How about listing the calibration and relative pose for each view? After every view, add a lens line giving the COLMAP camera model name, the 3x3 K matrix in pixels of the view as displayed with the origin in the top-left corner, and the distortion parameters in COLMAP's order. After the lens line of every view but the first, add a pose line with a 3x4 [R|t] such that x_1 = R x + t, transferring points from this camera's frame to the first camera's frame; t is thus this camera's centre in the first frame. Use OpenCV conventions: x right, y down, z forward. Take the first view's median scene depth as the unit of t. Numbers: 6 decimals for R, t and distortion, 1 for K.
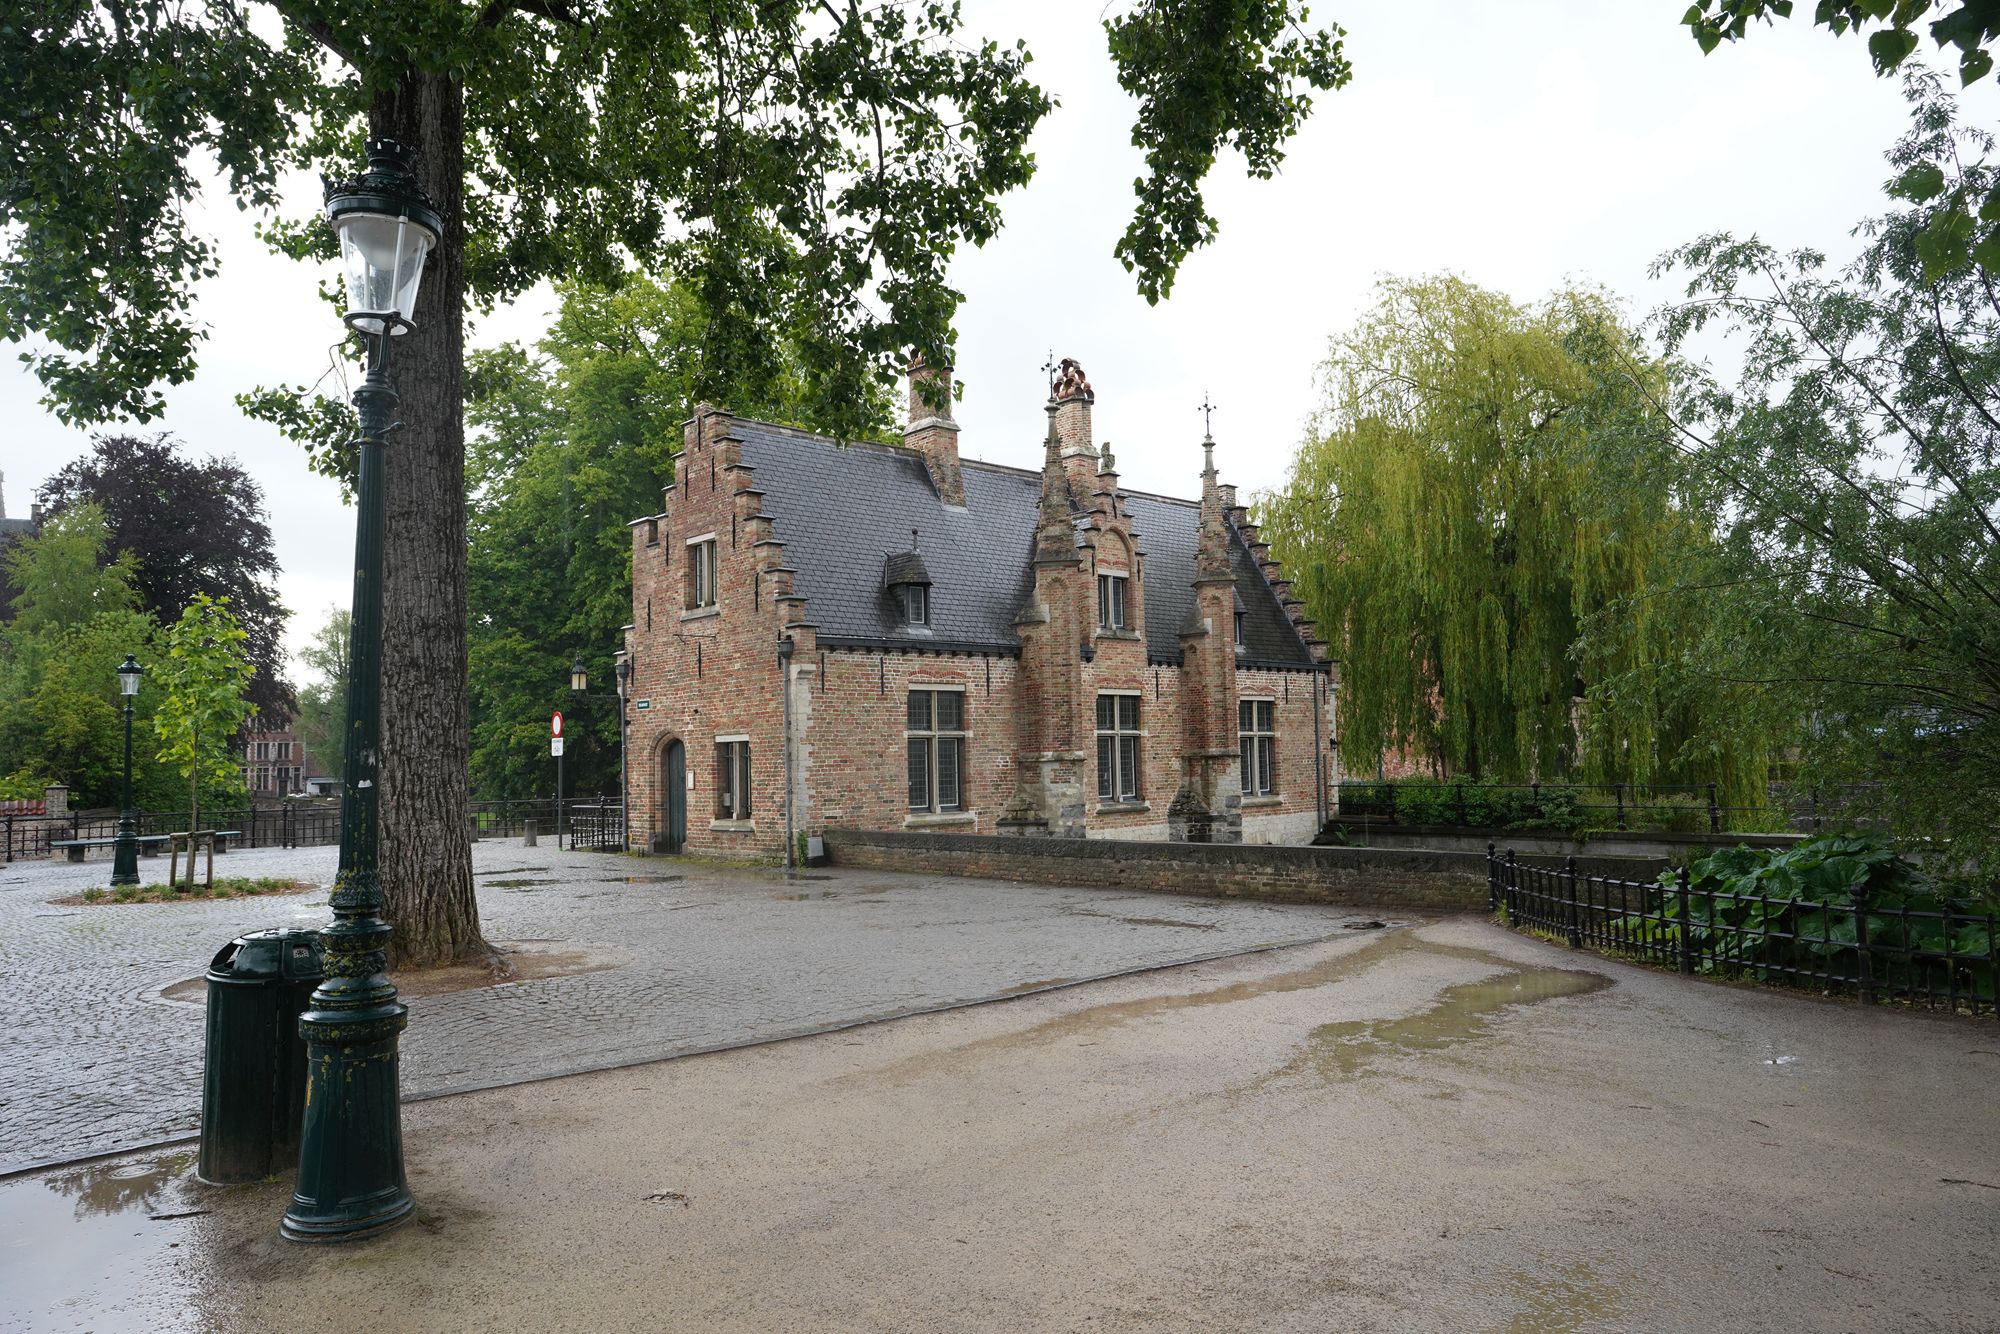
lens RADIAL K [[1310.9, 0, 995.8], [0, 1310.9, 667.7], [0, 0, 1]] dist [-0.027515, 0.028351]
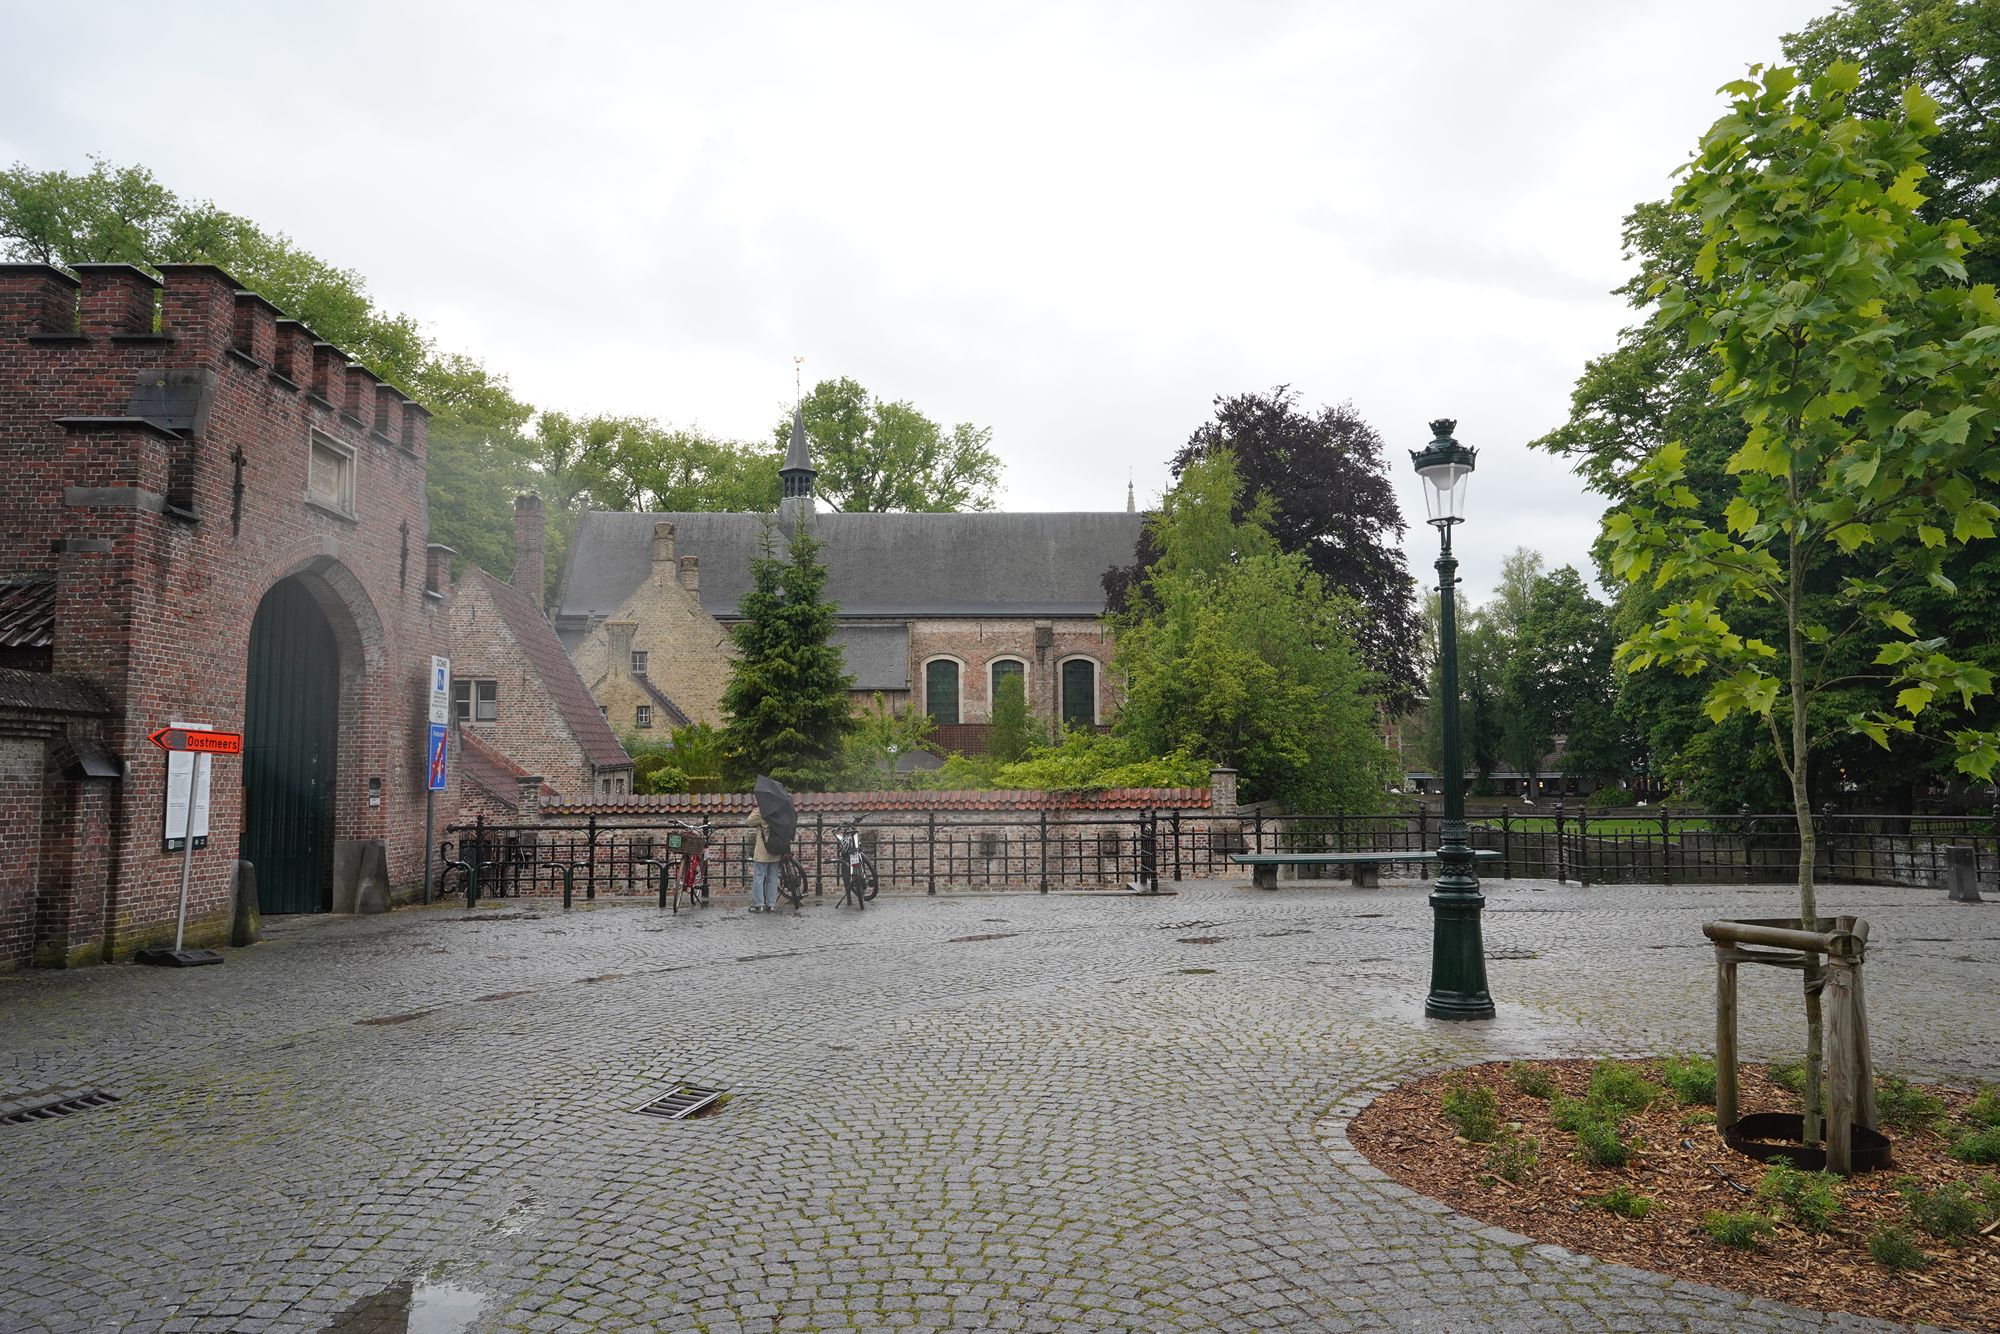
lens RADIAL K [[1331.1, 0, 1000.0], [0, 1331.1, 667.0], [0, 0, 1]] dist [0.002180, 0.002727]
pose [[0.725202, -0.034873, -0.687652, -0.168571], [0.035362, 0.999285, -0.013385, 0.022268], [0.687627, -0.014610, 0.725917, 0.213696]]
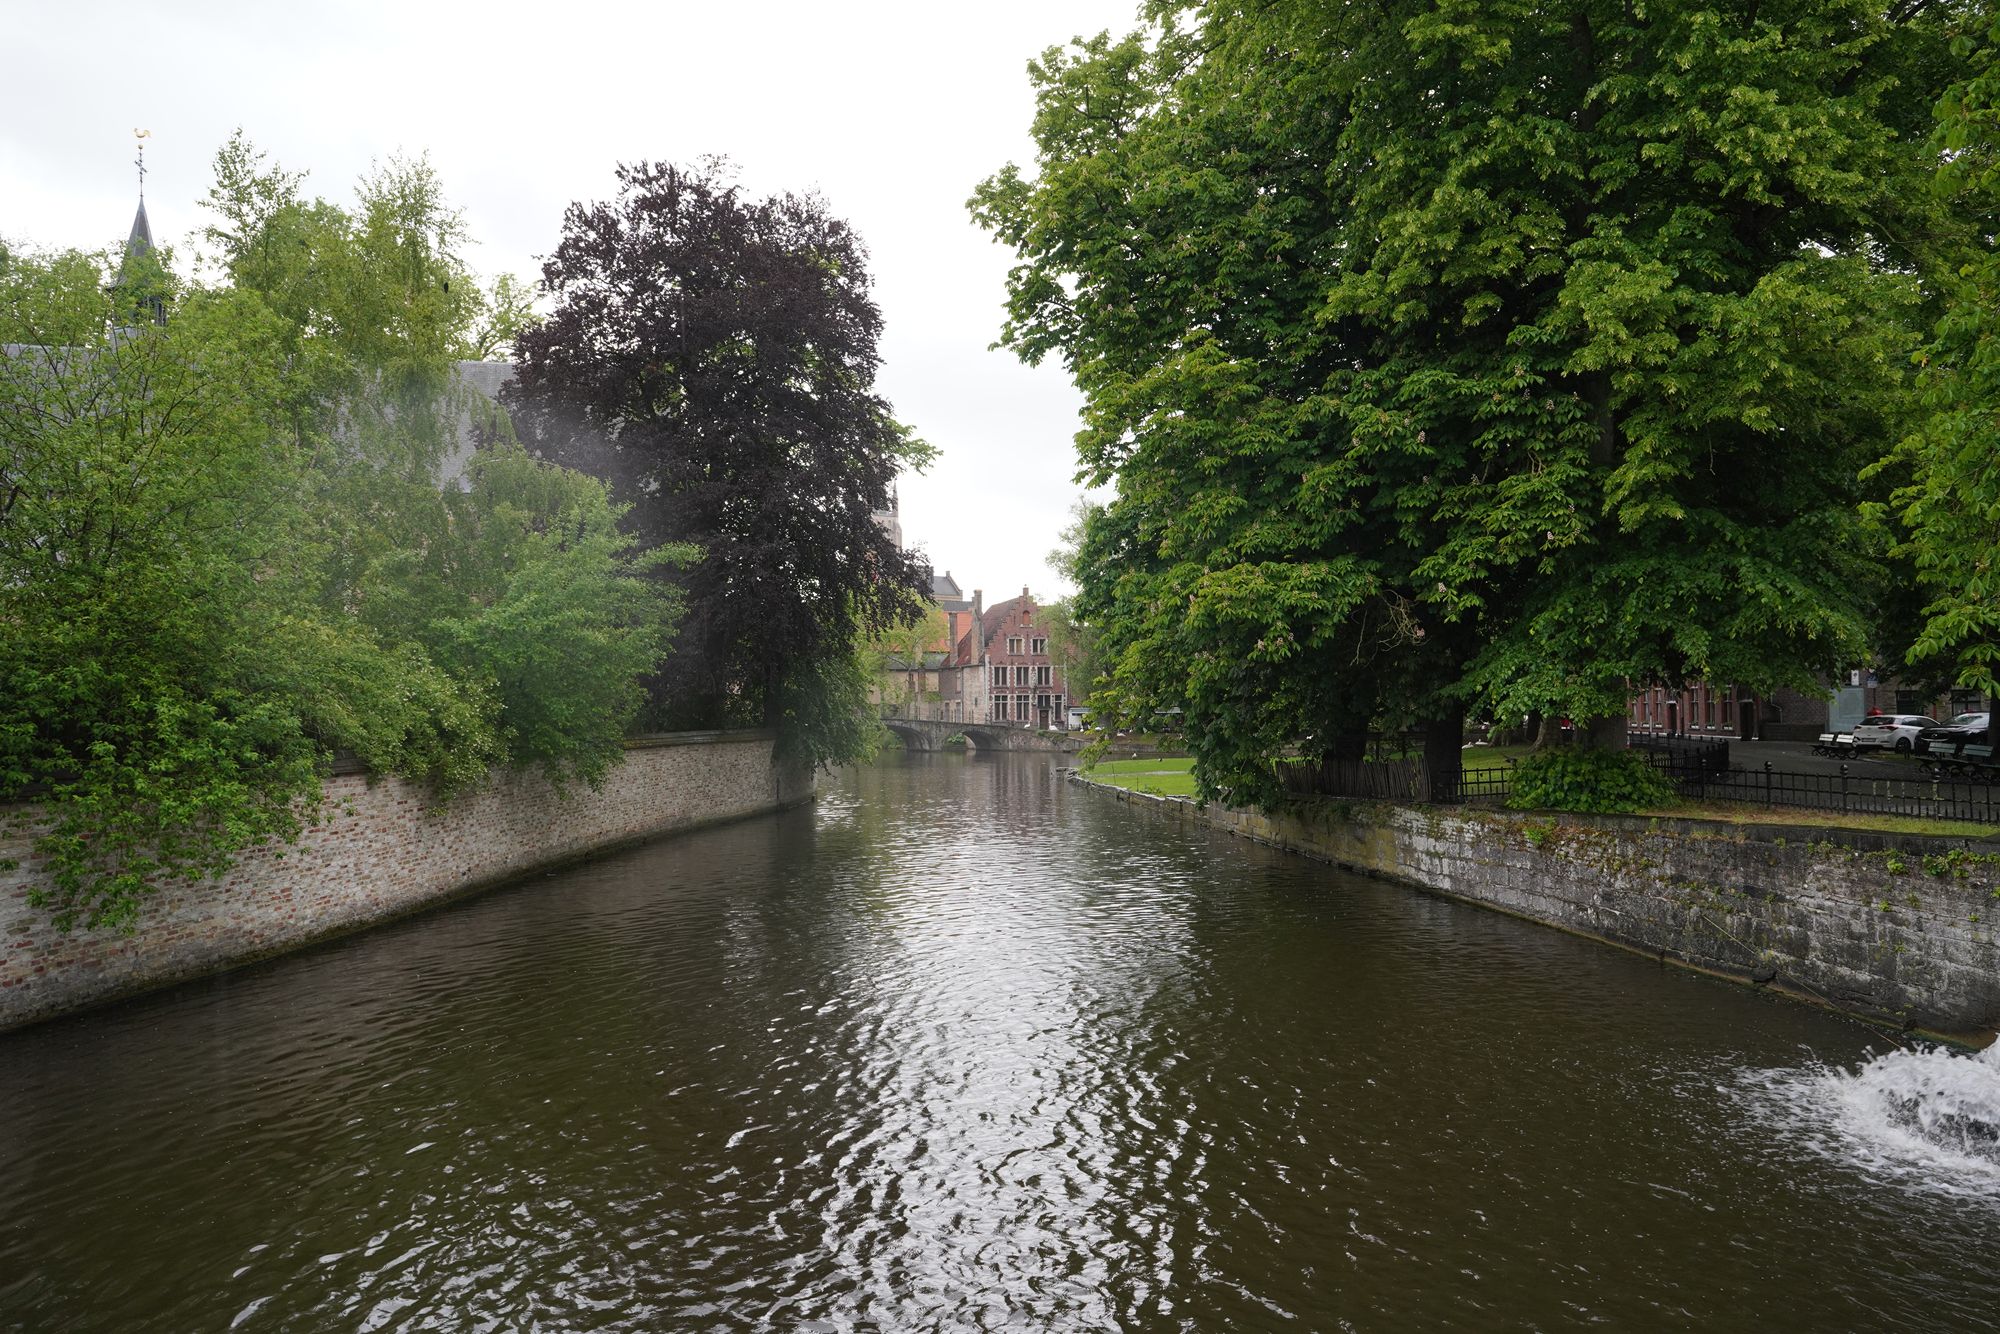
lens RADIAL K [[1335.7, 0, 990.1], [0, 1335.7, 673.2], [0, 0, 1]] dist [-0.026983, 0.024854]
pose [[0.827163, 0.000824, -0.561962, -0.182267], [0.029500, 0.998556, 0.044886, 0.050148], [0.561188, -0.053706, 0.825944, 0.586584]]
